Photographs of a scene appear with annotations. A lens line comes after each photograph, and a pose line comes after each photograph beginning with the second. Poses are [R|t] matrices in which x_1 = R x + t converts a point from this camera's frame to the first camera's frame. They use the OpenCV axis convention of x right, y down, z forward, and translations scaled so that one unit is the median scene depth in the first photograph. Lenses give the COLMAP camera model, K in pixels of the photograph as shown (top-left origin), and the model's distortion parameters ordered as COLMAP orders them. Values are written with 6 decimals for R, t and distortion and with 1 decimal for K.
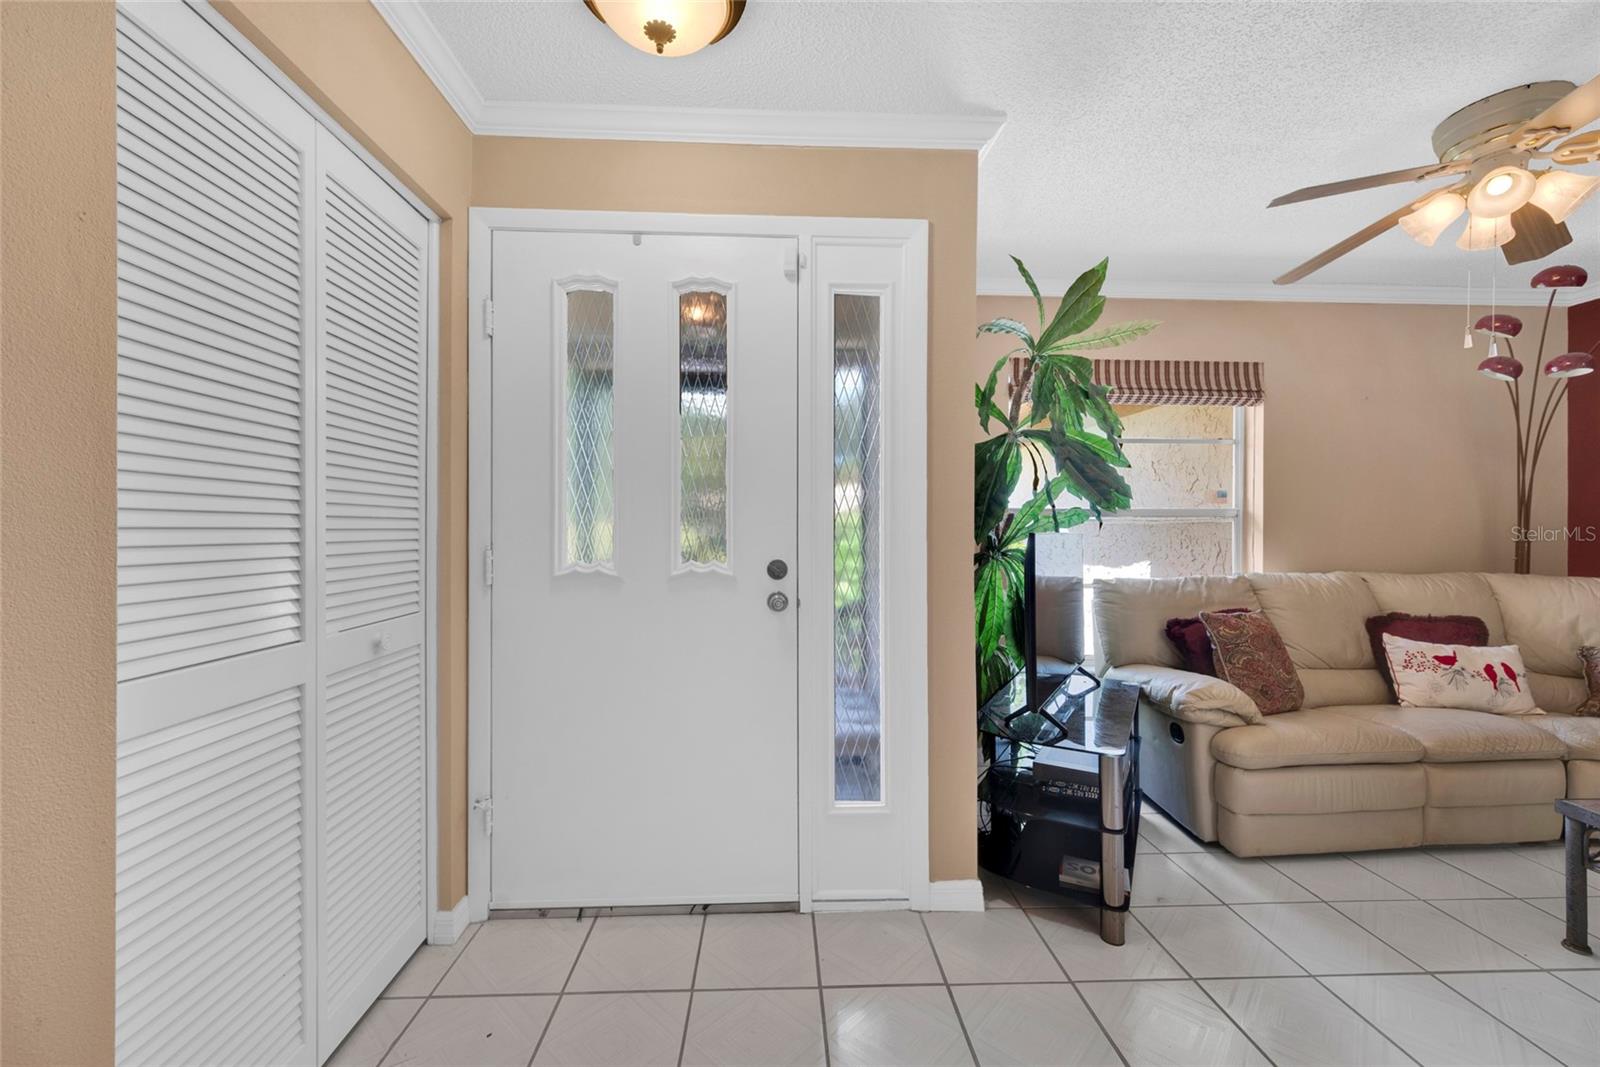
lens RADIAL K [[641.6, 0, 803.4], [0, 641.6, 516.3], [0, 0, 1]] dist [-0.000458, 0.000300]
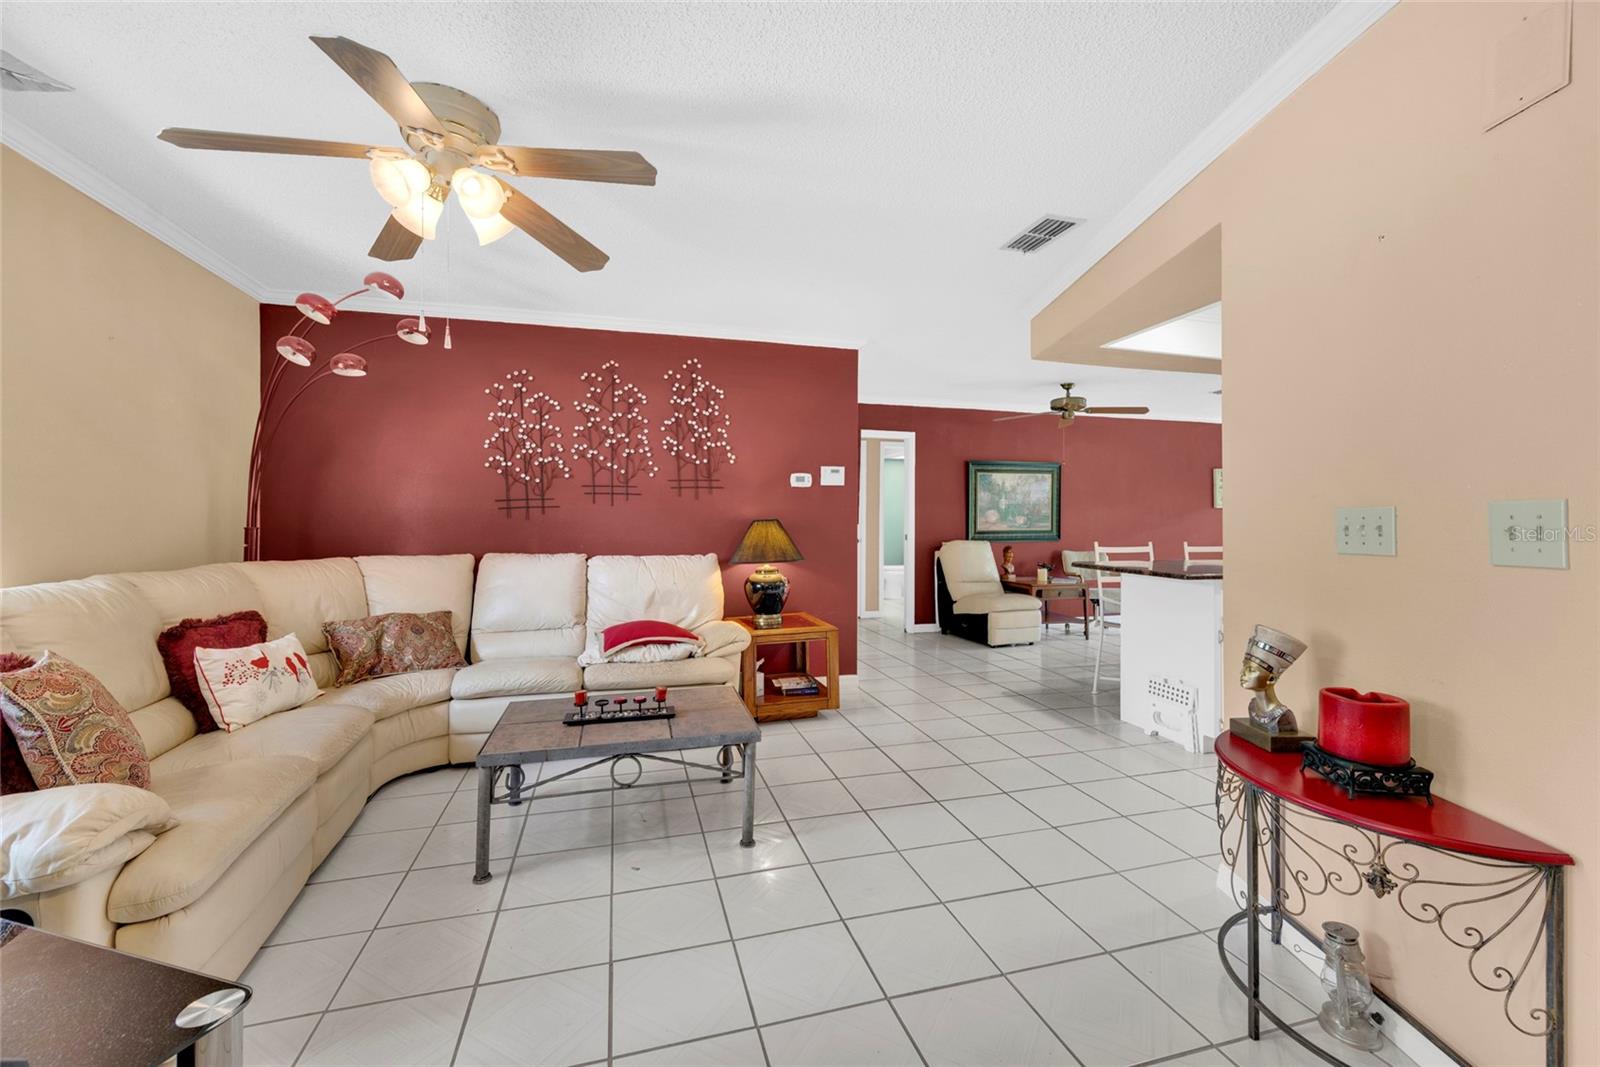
lens RADIAL K [[641.6, 0, 803.4], [0, 641.6, 516.3], [0, 0, 1]] dist [-0.000458, 0.000300]
pose [[-0.209382, -0.002148, 0.977831, -0.026520], [-0.015470, 0.999880, -0.001116, 0.009779], [-0.977711, -0.015361, -0.209390, 0.450224]]
